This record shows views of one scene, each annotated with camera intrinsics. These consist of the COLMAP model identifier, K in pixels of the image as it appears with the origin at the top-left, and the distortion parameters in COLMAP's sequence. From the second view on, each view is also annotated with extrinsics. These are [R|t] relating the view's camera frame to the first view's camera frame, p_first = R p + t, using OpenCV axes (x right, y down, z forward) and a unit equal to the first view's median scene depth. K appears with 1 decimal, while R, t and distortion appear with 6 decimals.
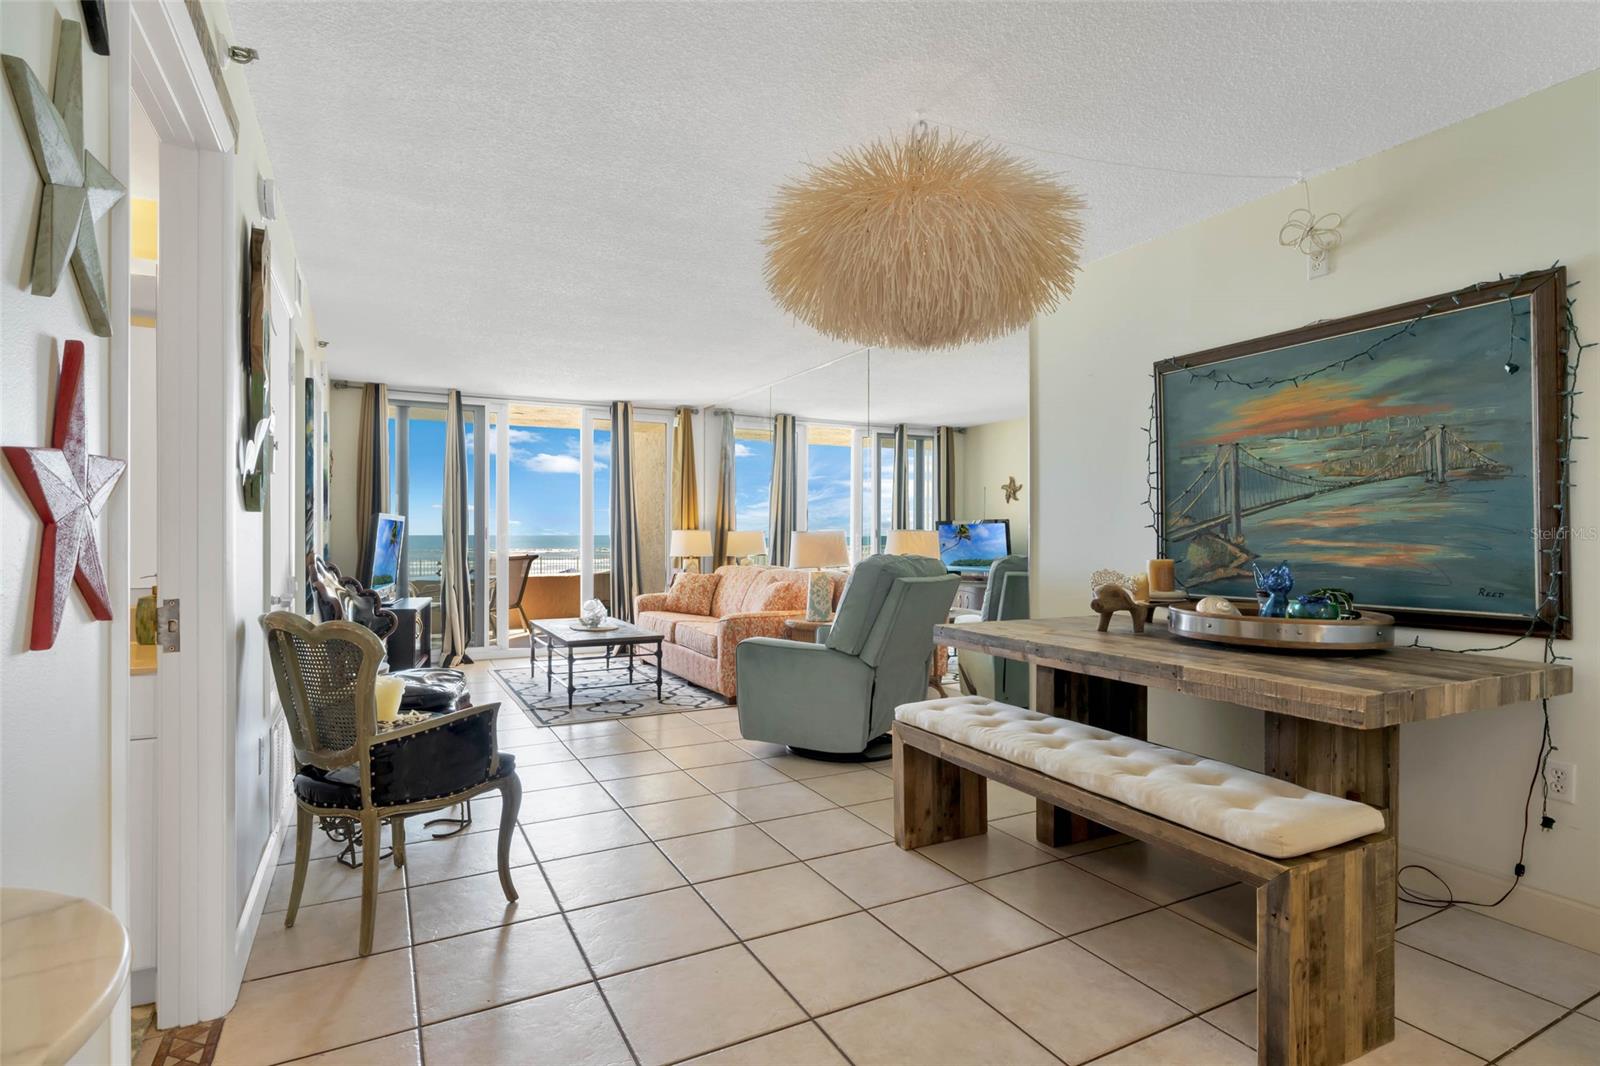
lens RADIAL K [[814.5, 0, 796.1], [0, 814.5, 530.1], [0, 0, 1]] dist [-0.001081, 0.000433]
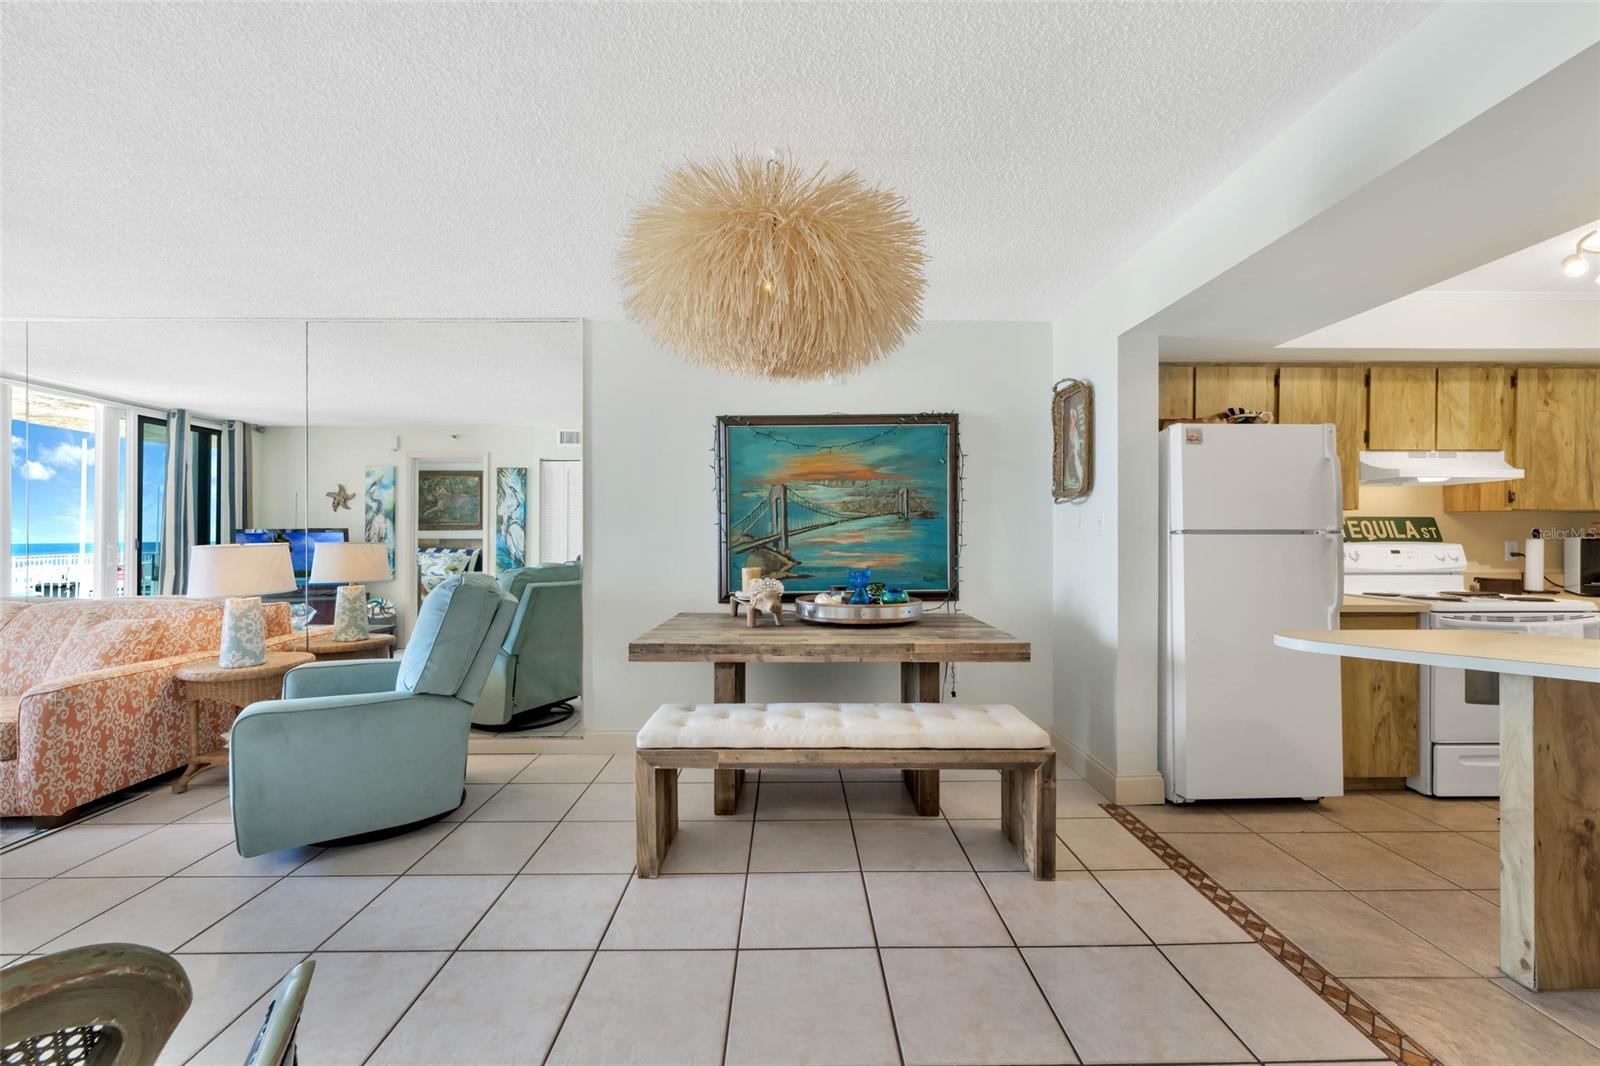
lens RADIAL K [[616.9, 0, 799.2], [0, 616.9, 537.0], [0, 0, 1]] dist [-0.002502, 0.000600]
pose [[0.449035, -0.000311, 0.893514, -0.223115], [-0.003671, 0.999991, 0.002194, -0.008976], [-0.893507, -0.004266, 0.449029, 0.256148]]
